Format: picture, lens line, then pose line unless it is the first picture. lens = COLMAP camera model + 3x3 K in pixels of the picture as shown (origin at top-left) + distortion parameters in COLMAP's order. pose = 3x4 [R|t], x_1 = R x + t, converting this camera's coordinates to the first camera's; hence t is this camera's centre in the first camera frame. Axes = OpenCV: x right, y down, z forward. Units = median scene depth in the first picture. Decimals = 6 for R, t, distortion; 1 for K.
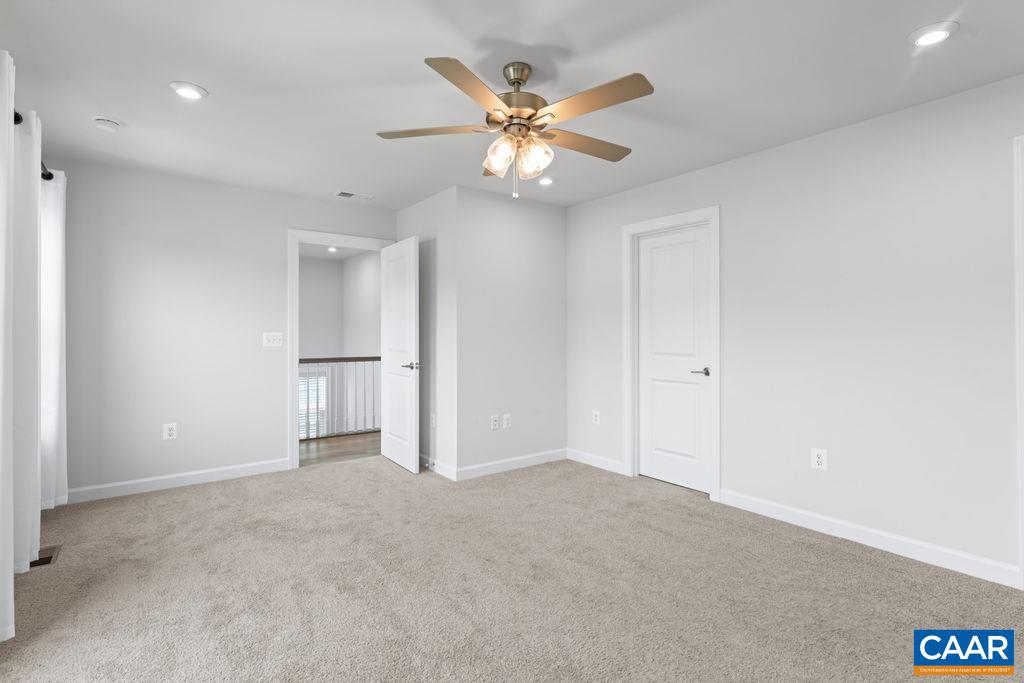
lens RADIAL K [[493.4, 0, 511.1], [0, 493.4, 331.3], [0, 0, 1]] dist [0.001442, 0.000157]
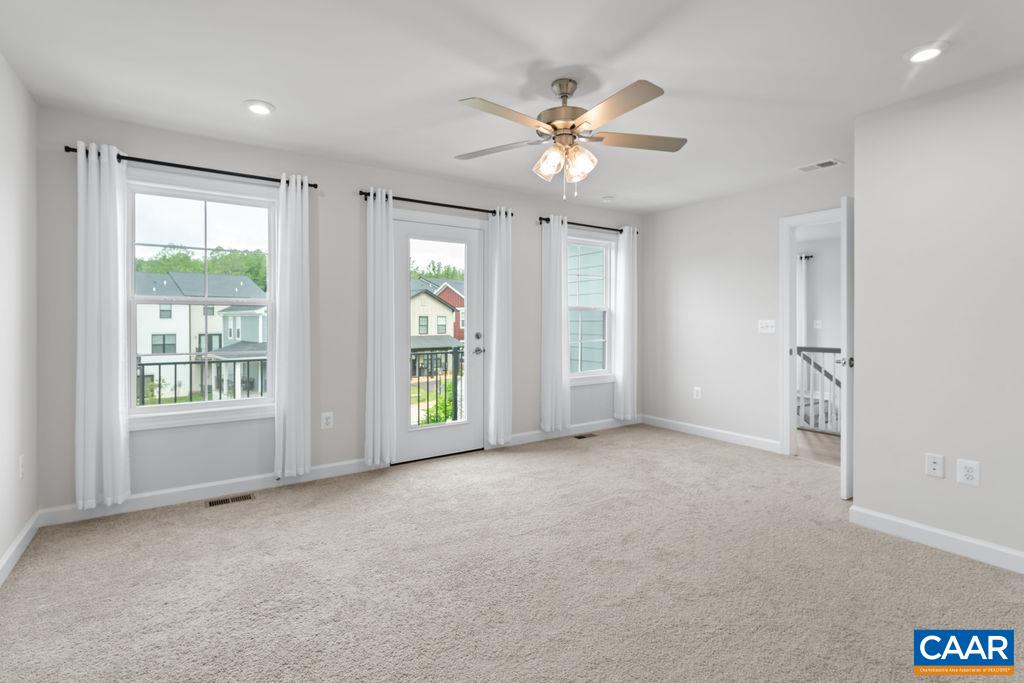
lens RADIAL K [[493.0, 0, 511.2], [0, 493.0, 323.6], [0, 0, 1]] dist [0.002364, 0.000775]
pose [[-0.050972, 0.006509, -0.998679, 1.017620], [0.003258, 0.999975, 0.006351, 0.003296], [0.998695, -0.002930, -0.050991, 0.836314]]
